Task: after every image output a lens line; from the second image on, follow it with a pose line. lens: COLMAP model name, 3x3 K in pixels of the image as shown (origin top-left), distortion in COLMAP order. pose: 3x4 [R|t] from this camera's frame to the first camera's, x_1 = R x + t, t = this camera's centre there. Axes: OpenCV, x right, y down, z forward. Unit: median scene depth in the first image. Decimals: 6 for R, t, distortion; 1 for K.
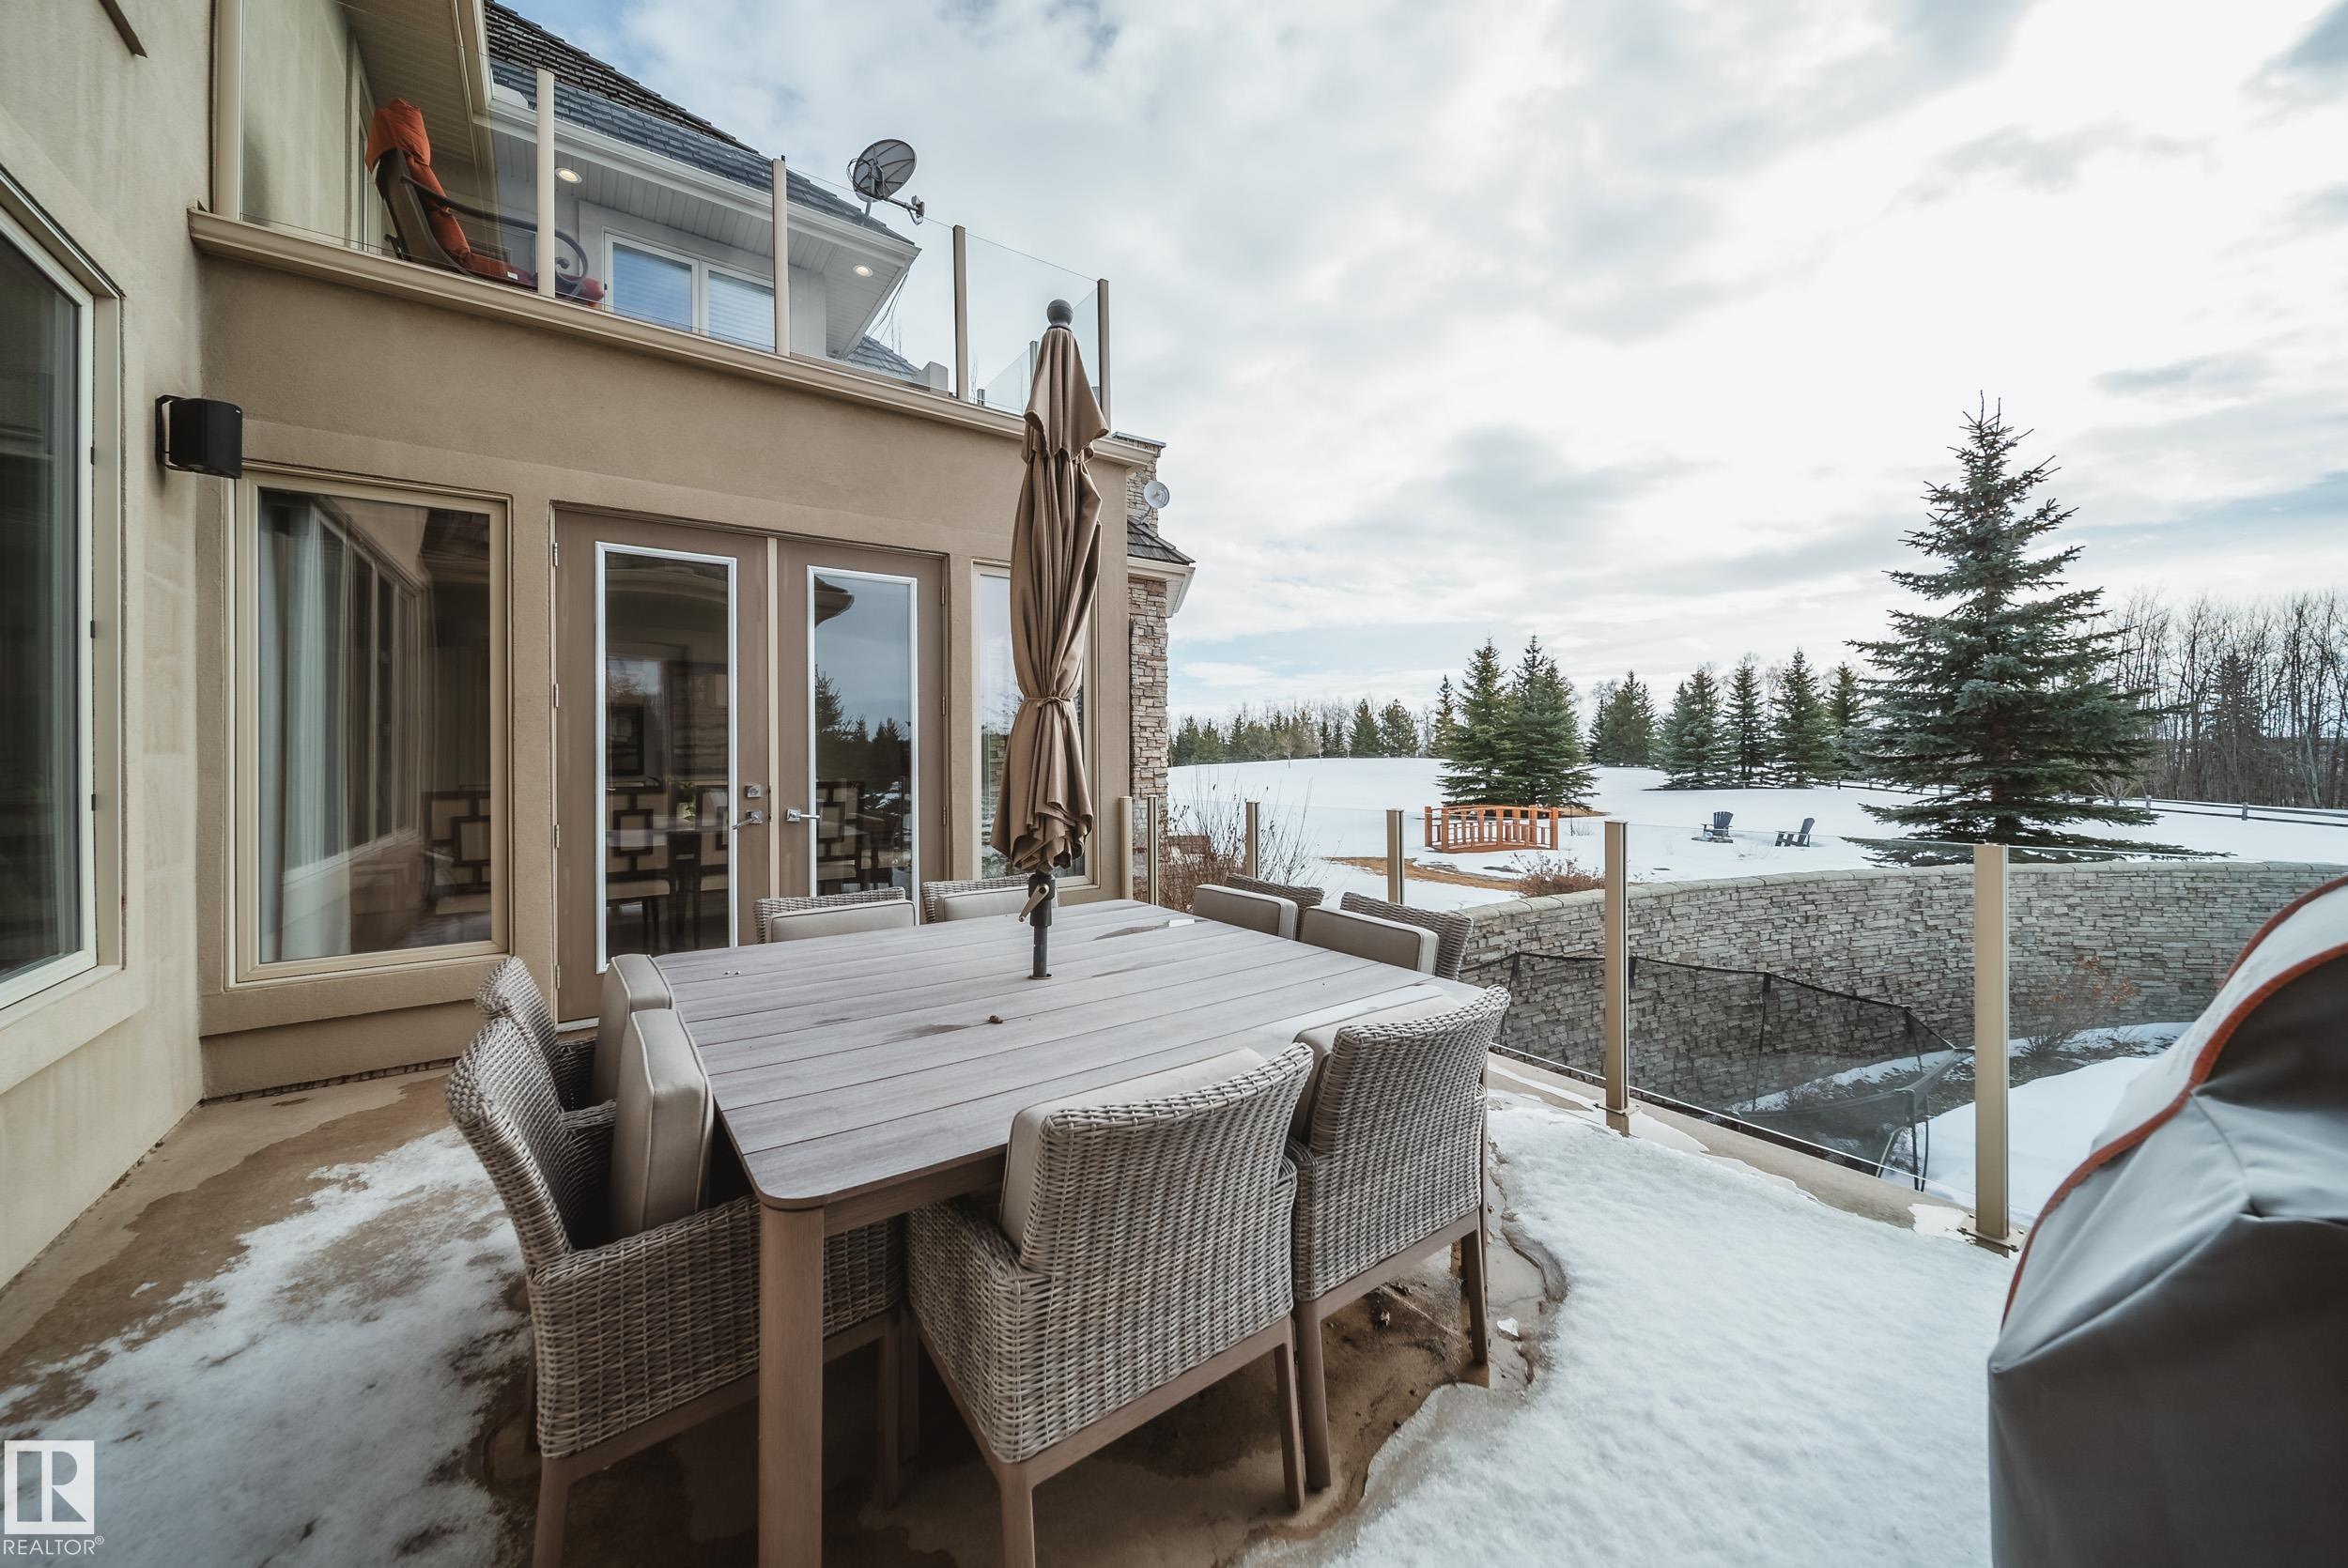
lens RADIAL K [[841.8, 0, 1174.0], [0, 841.8, 784.0], [0, 0, 1]] dist [-0.009542, -0.000062]
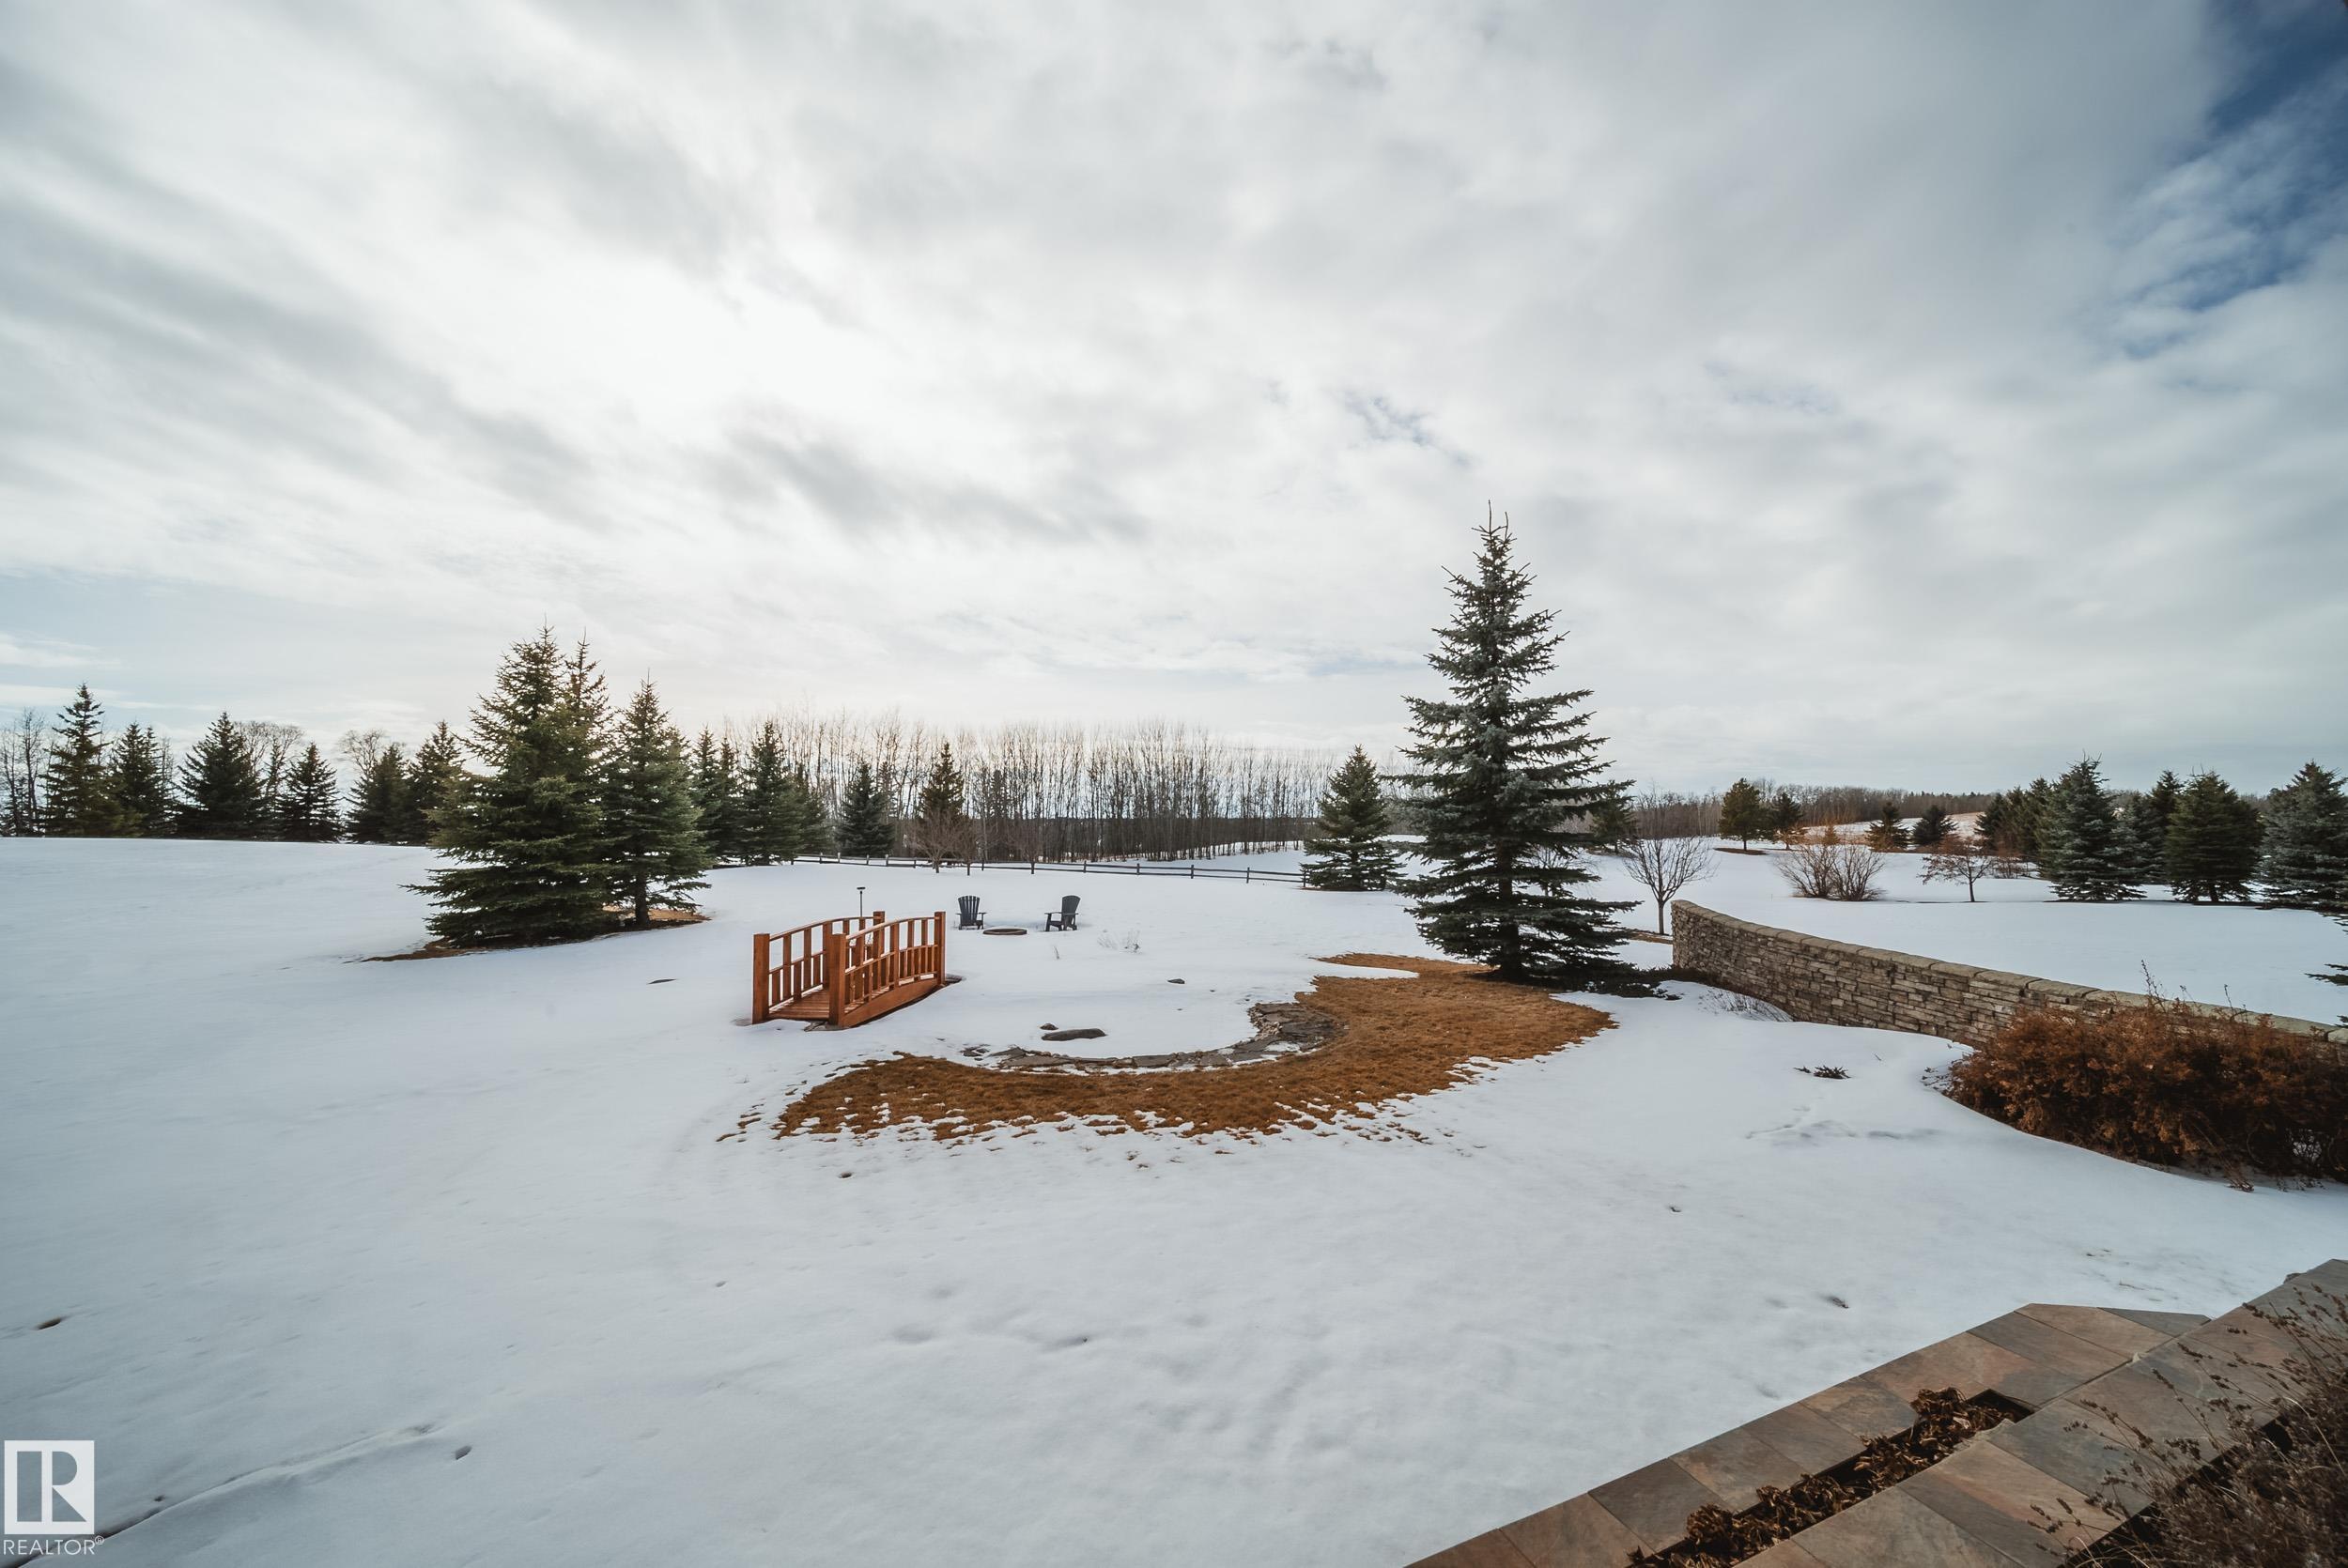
lens RADIAL K [[801.0, 0, 1169.7], [0, 801.0, 816.2], [0, 0, 1]] dist [-0.000923, -0.000080]
pose [[0.225508, 0.011941, 0.974168, -0.170468], [0.036658, 0.999113, -0.020733, -0.042823], [-0.973551, 0.040387, 0.224870, 1.148688]]
